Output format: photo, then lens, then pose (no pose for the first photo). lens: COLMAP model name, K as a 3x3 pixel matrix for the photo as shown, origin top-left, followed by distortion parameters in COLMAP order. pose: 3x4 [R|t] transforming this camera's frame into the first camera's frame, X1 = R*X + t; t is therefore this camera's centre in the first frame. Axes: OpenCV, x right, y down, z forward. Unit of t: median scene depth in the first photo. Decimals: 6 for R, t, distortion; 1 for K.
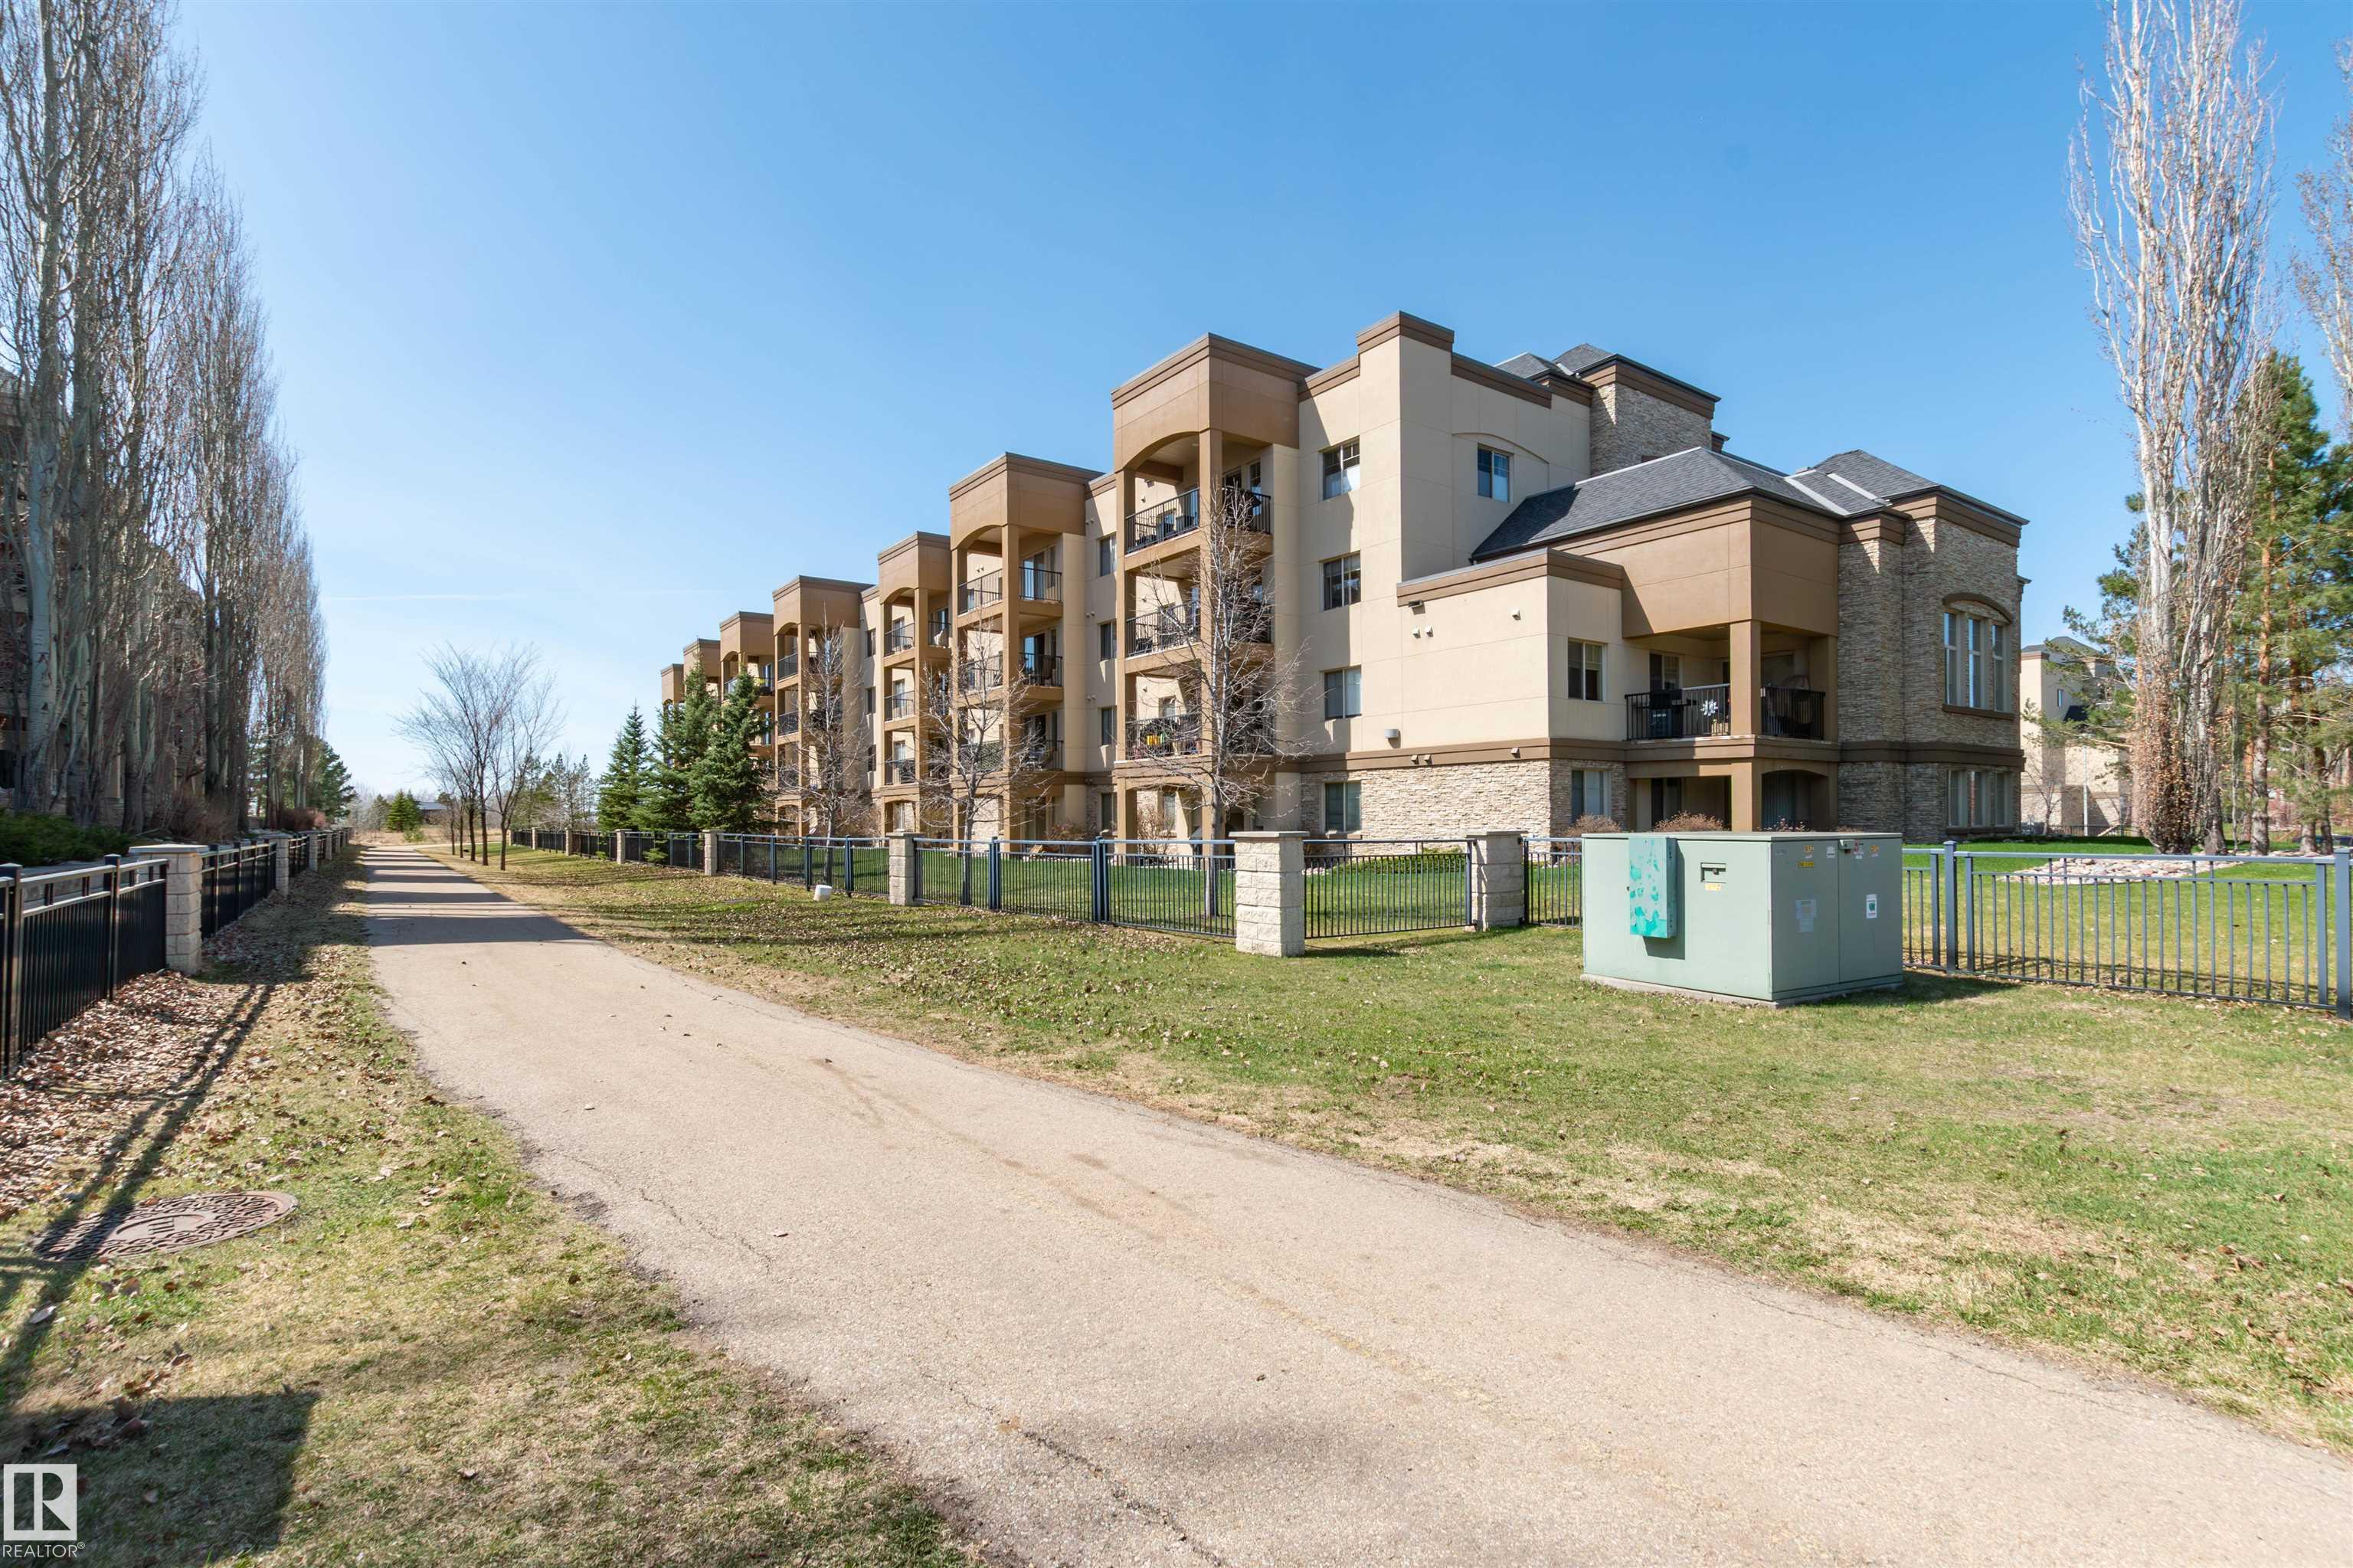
lens RADIAL K [[1040.4, 0, 1179.4], [0, 1040.4, 807.3], [0, 0, 1]] dist [-0.035373, 0.000152]
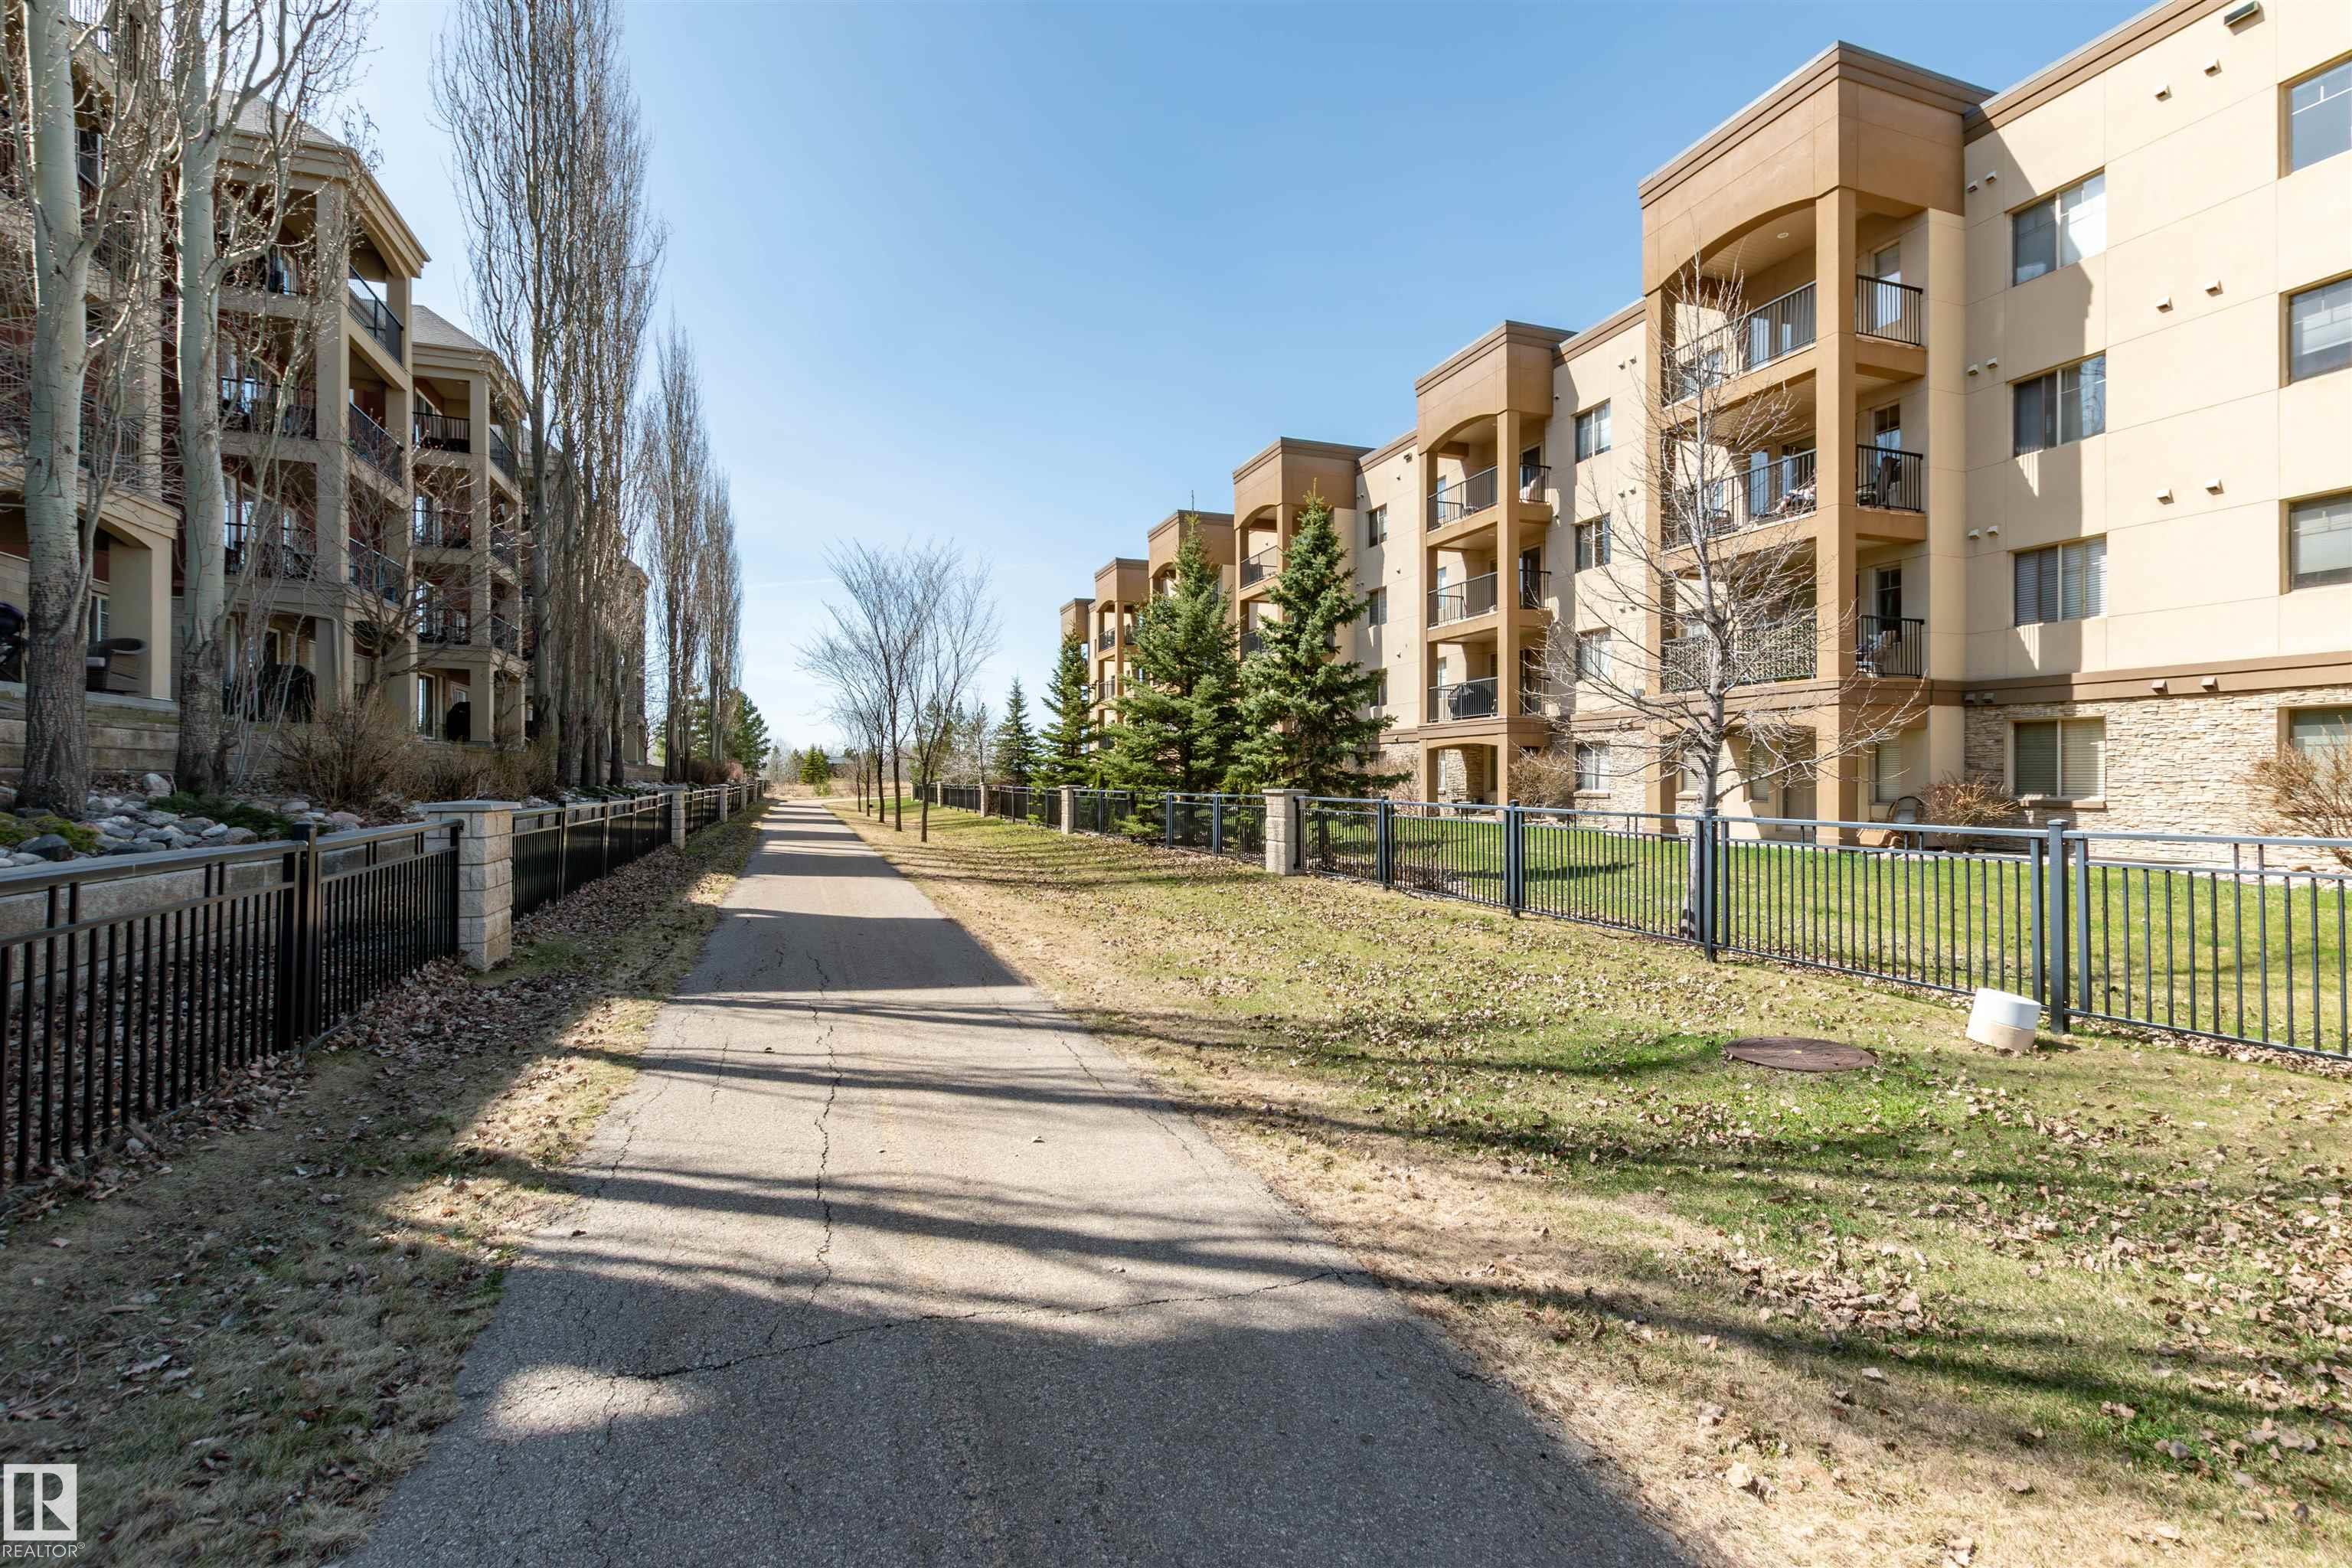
lens RADIAL K [[1064.1, 0, 1176.0], [0, 1064.1, 784.0], [0, 0, 1]] dist [-0.000329, -0.000056]
pose [[0.947330, 0.008116, -0.320157, -0.149945], [-0.001886, 0.999803, 0.019762, 0.003433], [0.320254, -0.018117, 0.947158, 0.205930]]
